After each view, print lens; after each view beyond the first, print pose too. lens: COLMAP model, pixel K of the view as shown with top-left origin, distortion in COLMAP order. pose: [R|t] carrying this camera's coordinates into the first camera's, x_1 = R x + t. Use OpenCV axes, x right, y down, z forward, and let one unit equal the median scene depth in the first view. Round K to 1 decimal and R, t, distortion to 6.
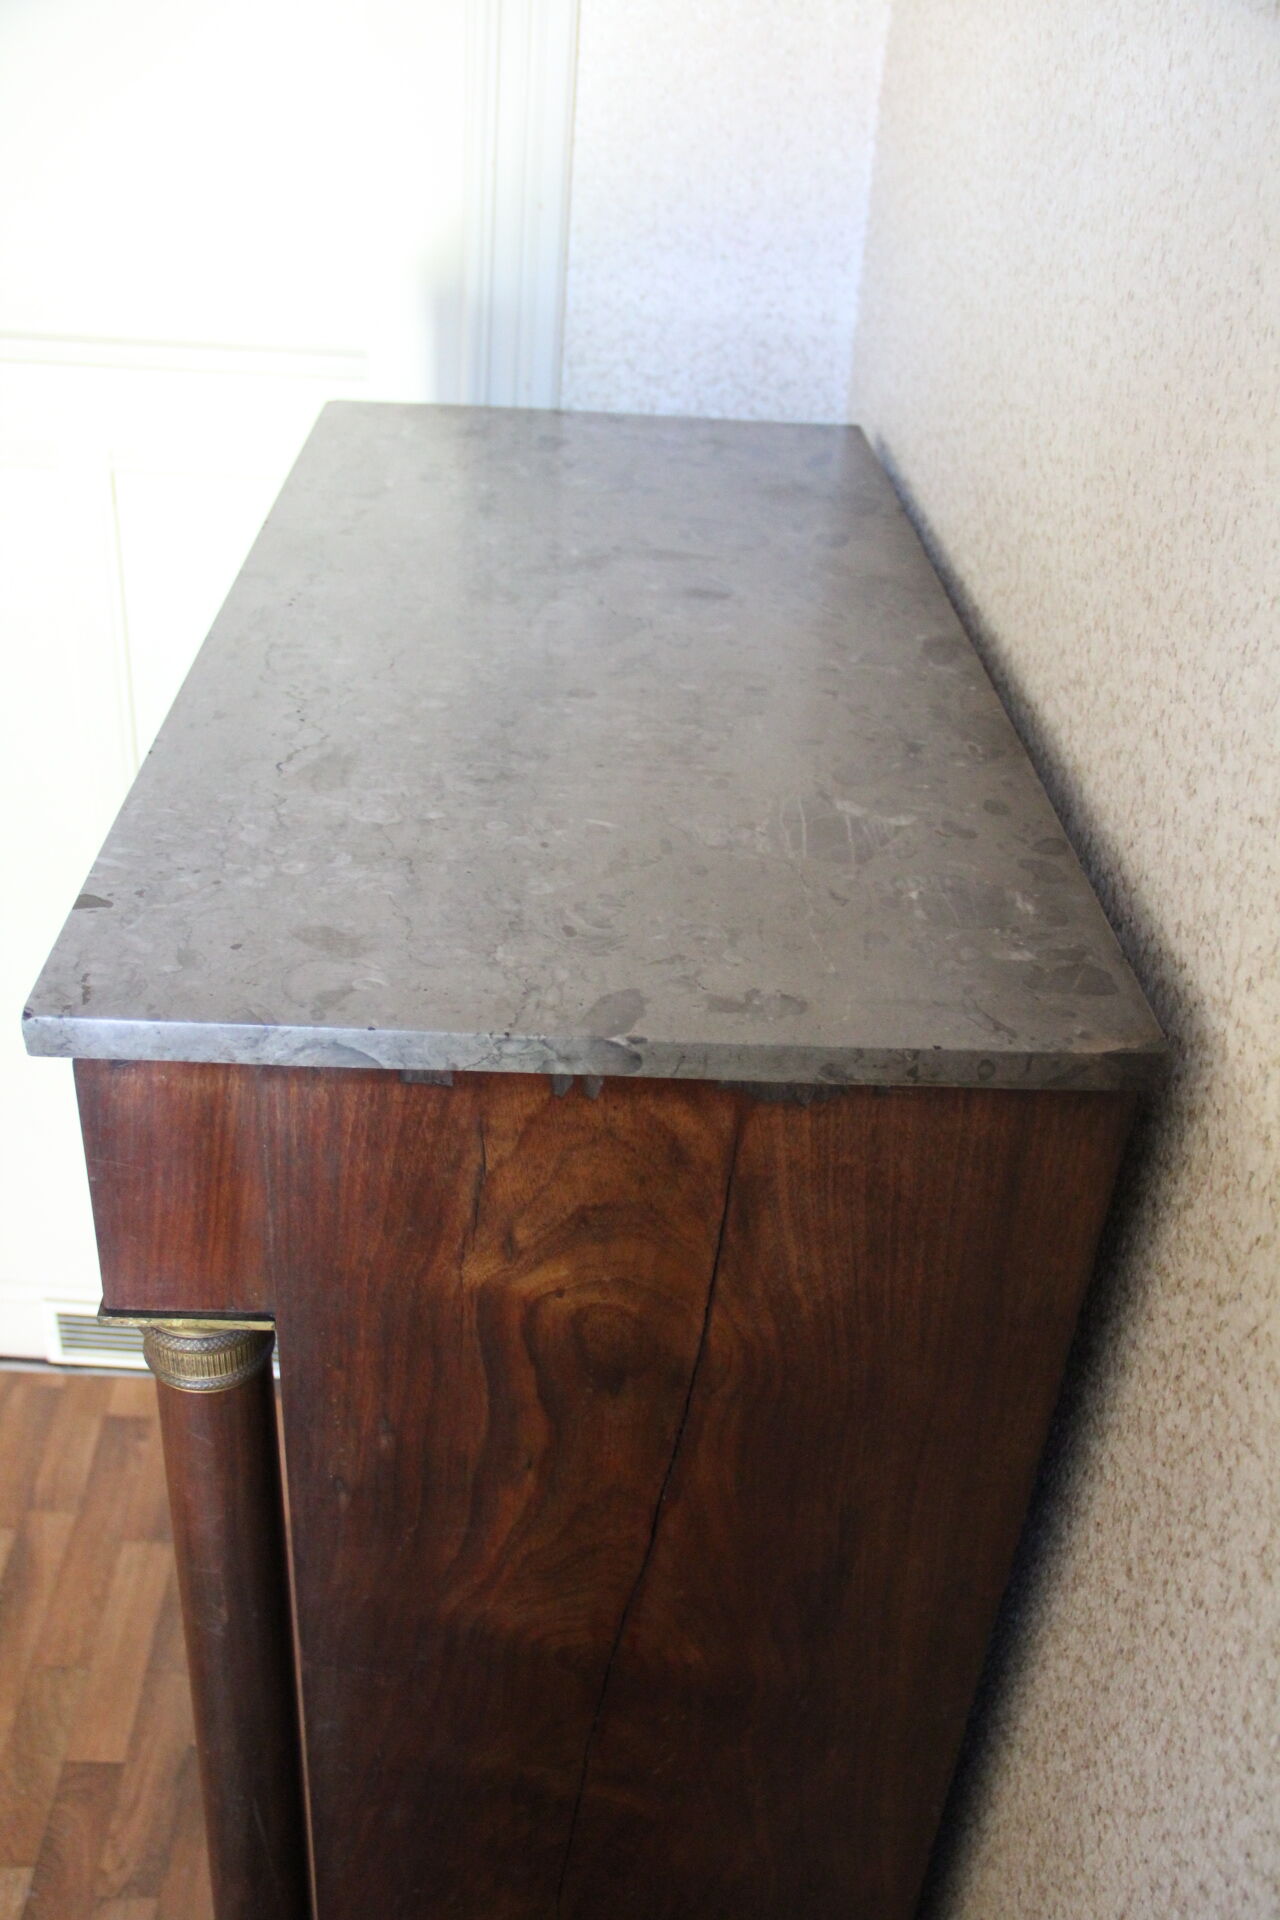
lens RADIAL K [[1772.7, 0, 640.0], [0, 1772.7, 960.0], [0, 0, 1]] dist [-0.131374, 0.138694]
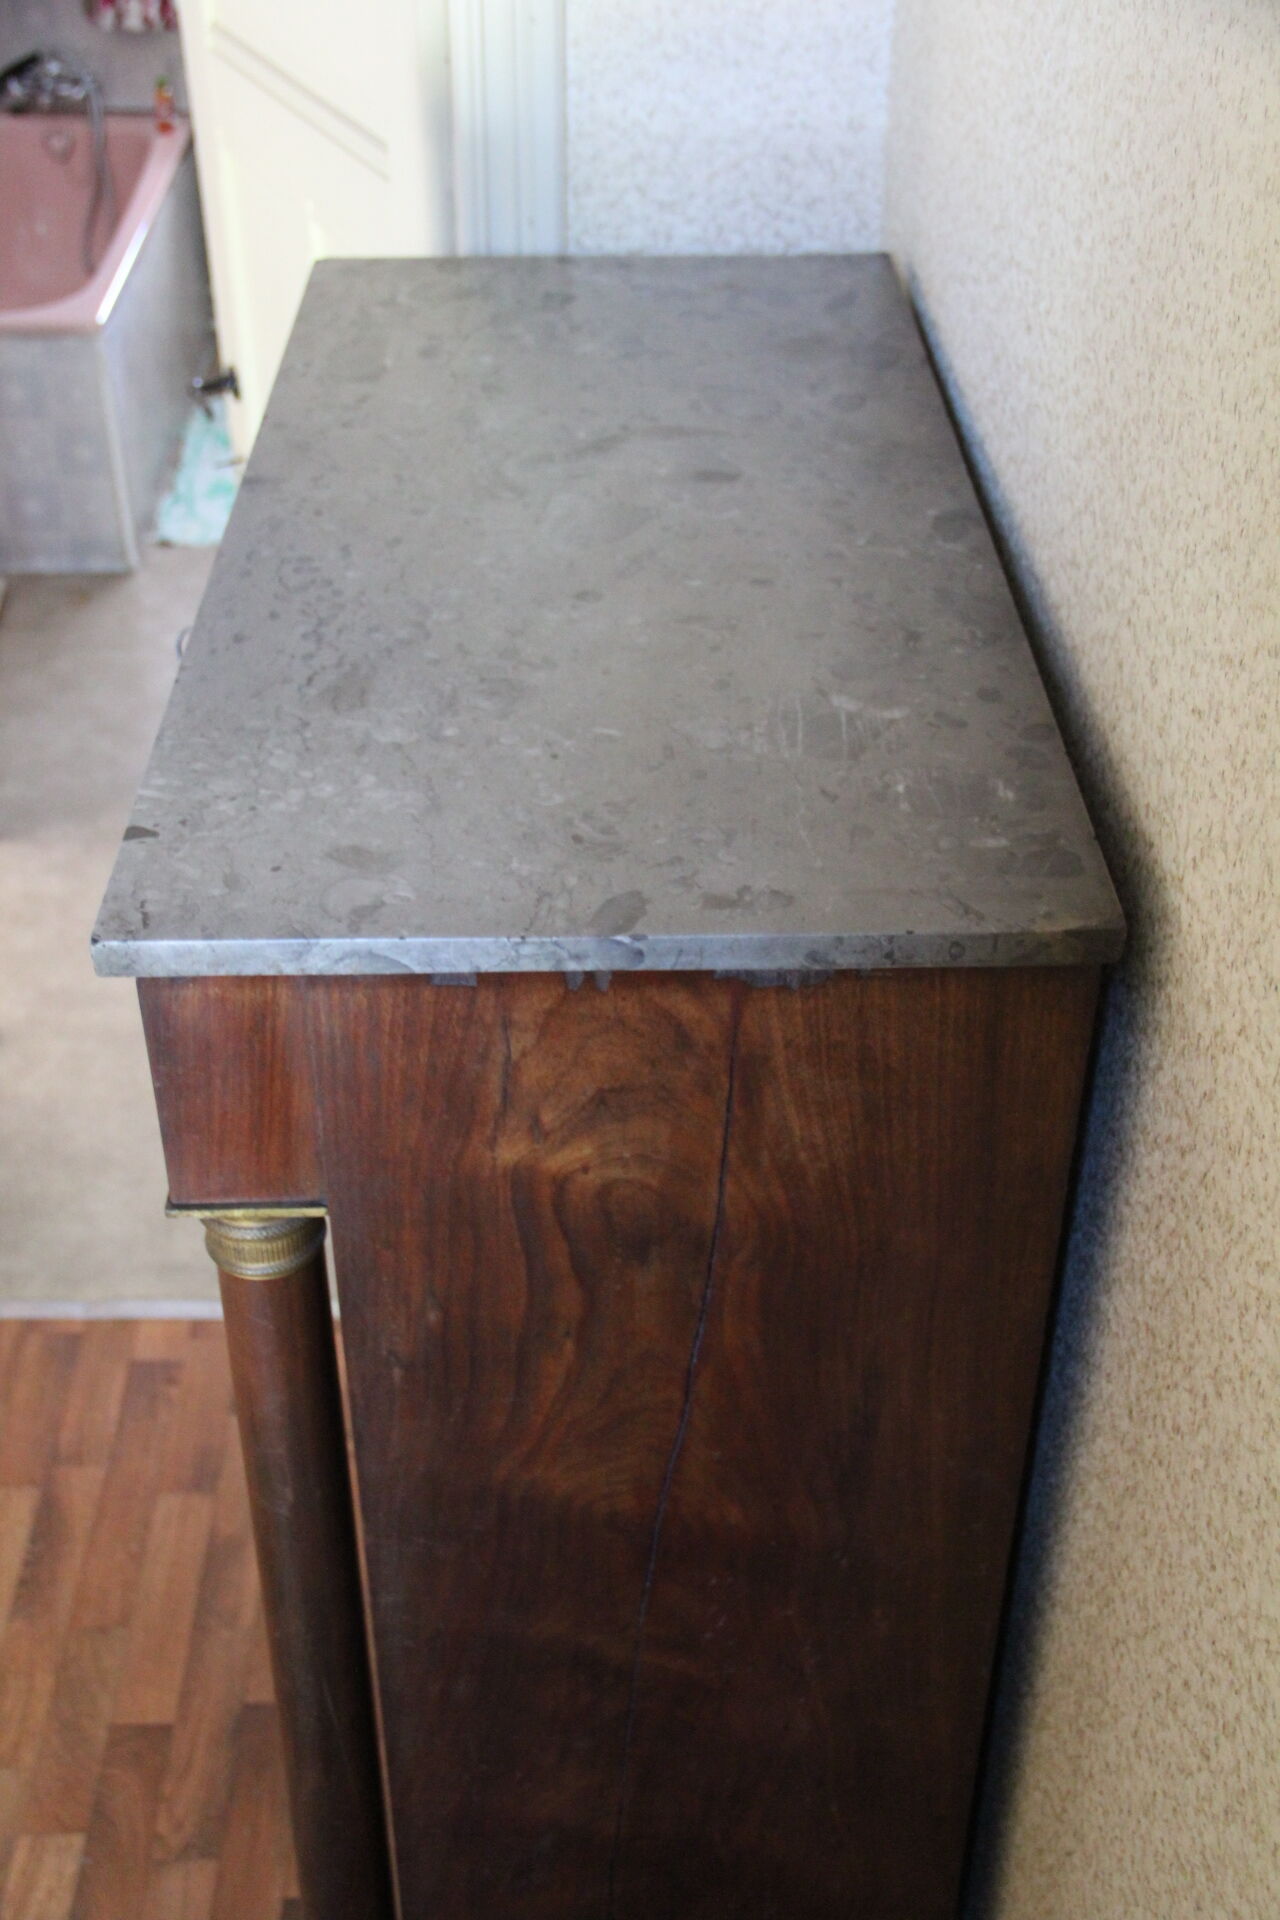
lens RADIAL K [[2161.4, 0, 640.0], [0, 2161.4, 960.0], [0, 0, 1]] dist [-0.007782, 0.031515]
pose [[0.998155, -0.043964, -0.041869, 0.050539], [0.046599, 0.996849, 0.064189, -0.025747], [0.038915, -0.066021, 0.997059, -0.329708]]
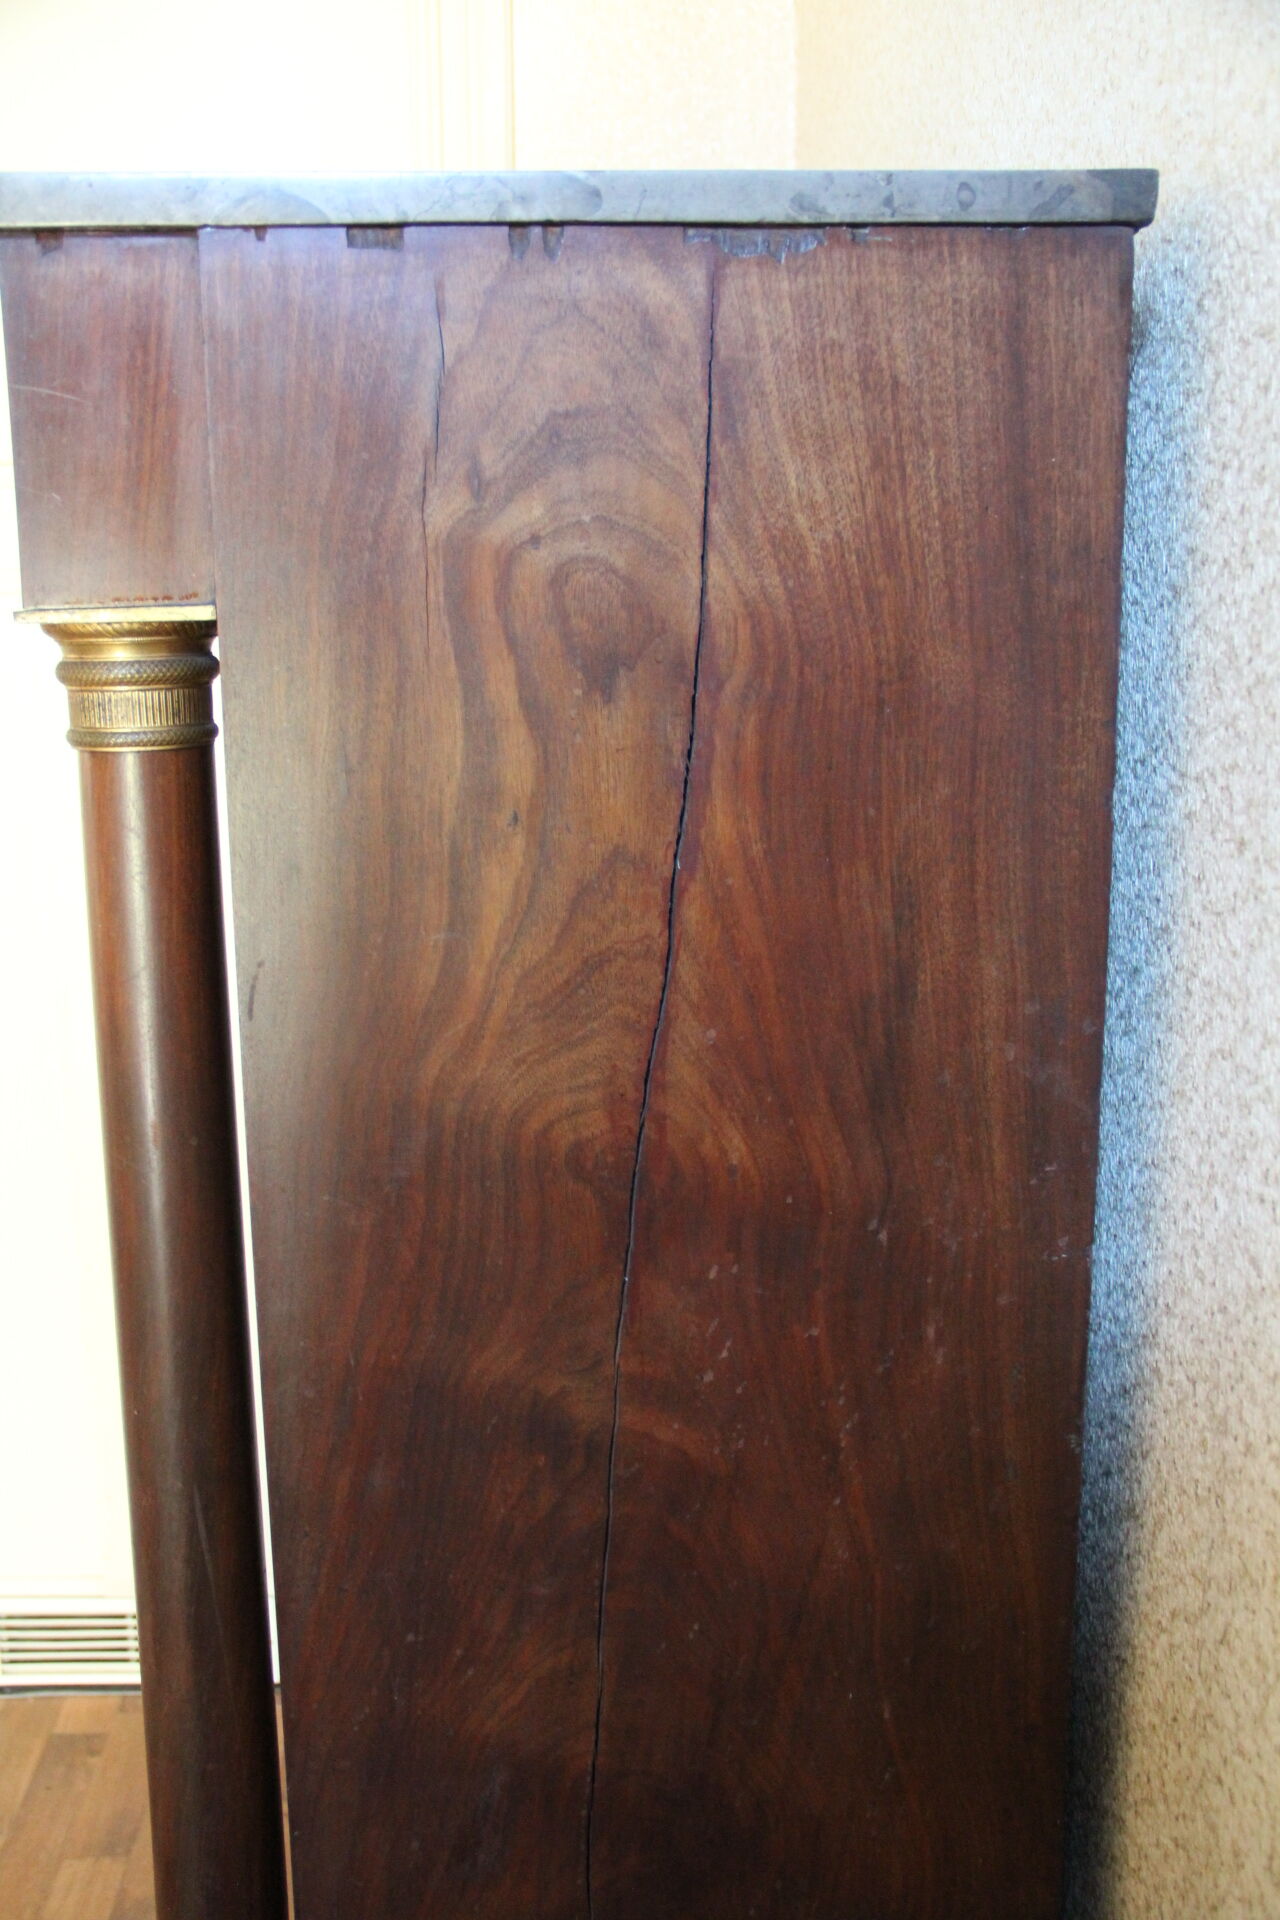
lens RADIAL K [[1845.3, 0, 640.0], [0, 1845.3, 960.0], [0, 0, 1]] dist [-0.116117, 0.204991]
pose [[0.996871, -0.078426, 0.009871, -0.018458], [0.077213, 0.939417, -0.333968, 0.700955], [0.016919, 0.333685, 0.942533, 0.197626]]
